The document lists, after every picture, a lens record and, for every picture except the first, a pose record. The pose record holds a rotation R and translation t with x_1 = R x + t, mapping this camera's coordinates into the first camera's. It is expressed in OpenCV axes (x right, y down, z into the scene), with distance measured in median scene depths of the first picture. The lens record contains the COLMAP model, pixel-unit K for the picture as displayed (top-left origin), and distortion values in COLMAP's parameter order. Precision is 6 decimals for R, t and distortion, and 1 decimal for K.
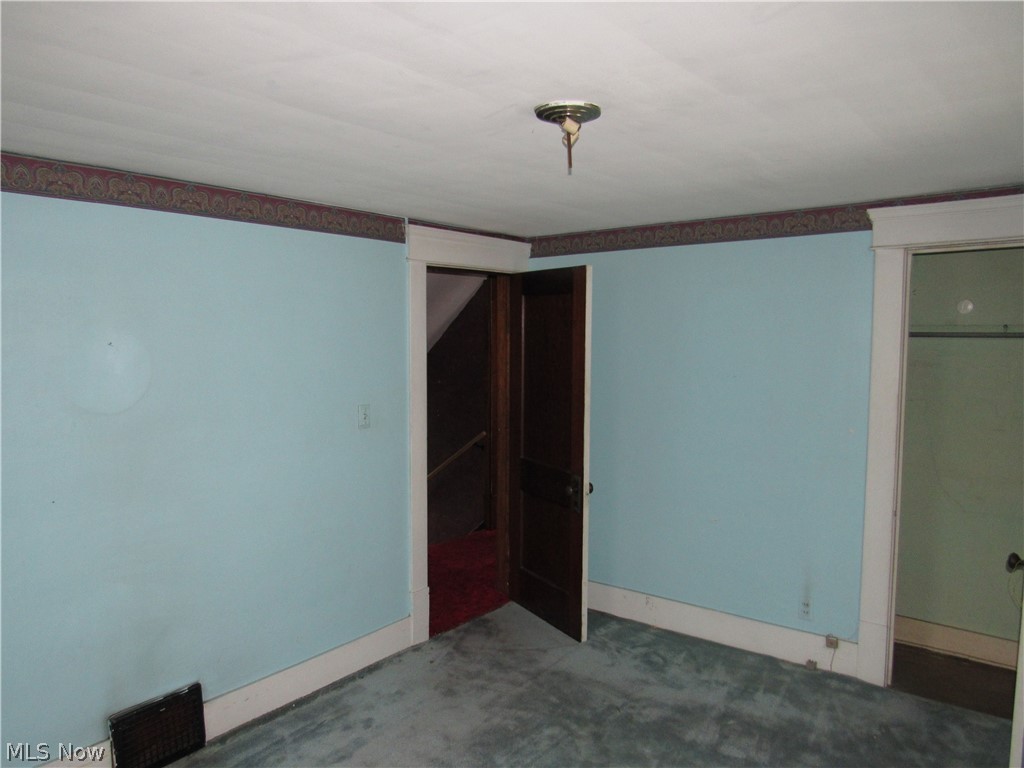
lens RADIAL K [[748.3, 0, 513.0], [0, 748.3, 389.7], [0, 0, 1]] dist [-0.012977, 0.036289]
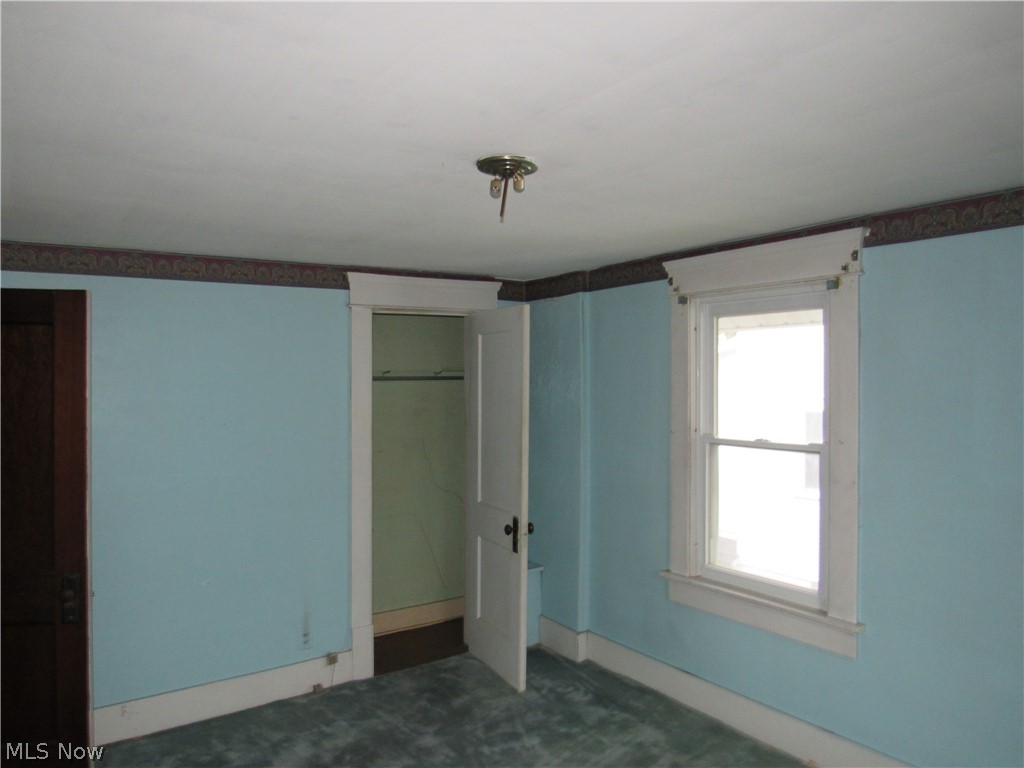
lens RADIAL K [[739.0, 0, 507.9], [0, 739.0, 386.7], [0, 0, 1]] dist [-0.021635, 0.010713]
pose [[0.303812, -0.013584, 0.952635, -0.537567], [0.082081, 0.996554, -0.011967, -0.026463], [-0.949190, 0.081829, 0.303880, 0.410068]]
